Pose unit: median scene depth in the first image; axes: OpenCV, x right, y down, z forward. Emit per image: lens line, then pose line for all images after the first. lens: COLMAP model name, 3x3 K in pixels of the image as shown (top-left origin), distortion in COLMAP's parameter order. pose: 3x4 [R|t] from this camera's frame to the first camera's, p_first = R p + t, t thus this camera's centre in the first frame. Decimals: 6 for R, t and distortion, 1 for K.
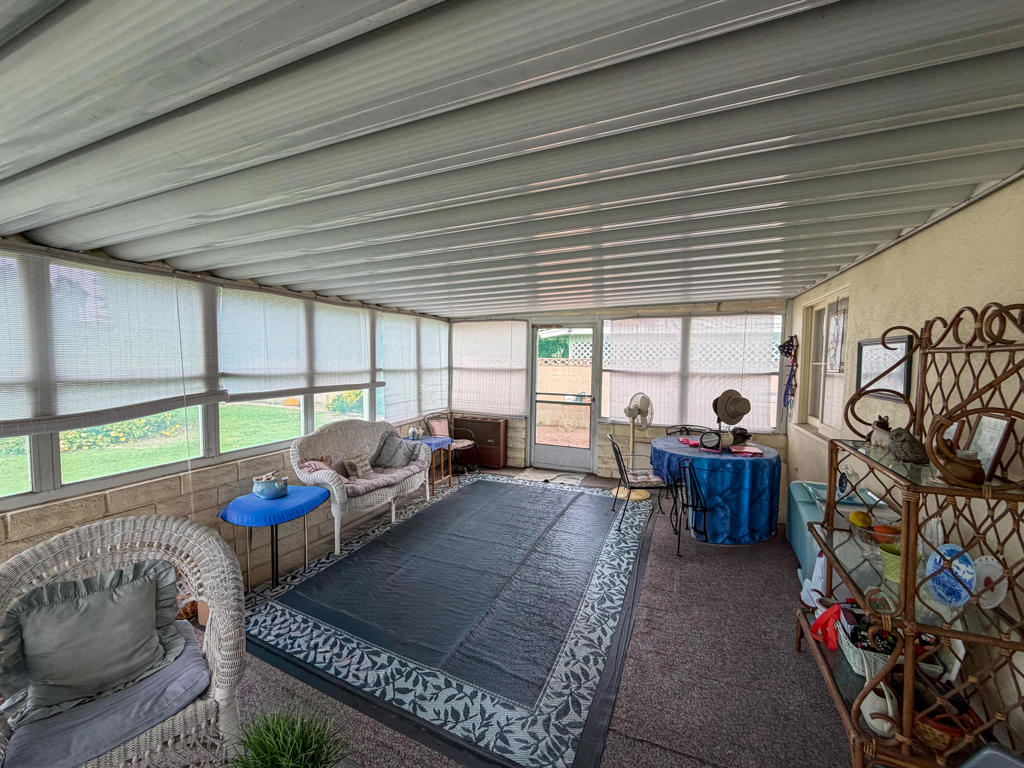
lens RADIAL K [[406.5, 0, 512.0], [0, 406.5, 384.0], [0, 0, 1]] dist [0.071703, 0.000065]
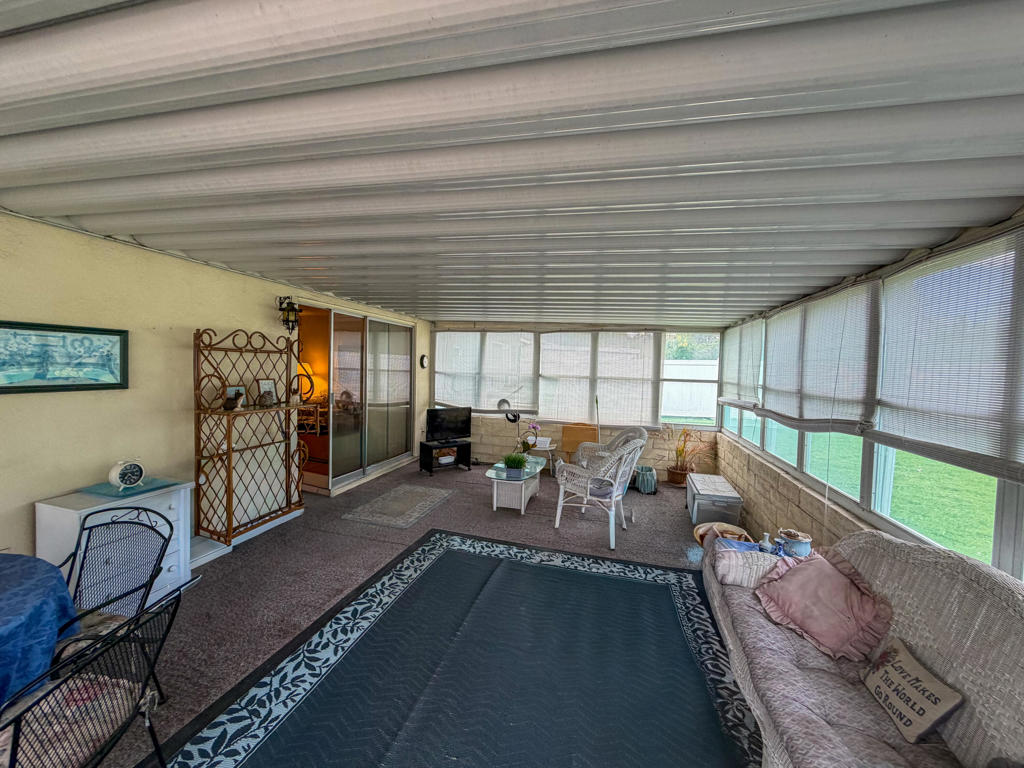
lens RADIAL K [[411.5, 0, 512.0], [0, 411.5, 384.0], [0, 0, 1]] dist [-0.000209, -0.000047]
pose [[-0.990269, -0.034120, -0.134918, 0.029547], [-0.048099, 0.993647, 0.101742, -0.126386], [0.130590, 0.107242, -0.985619, 2.155024]]
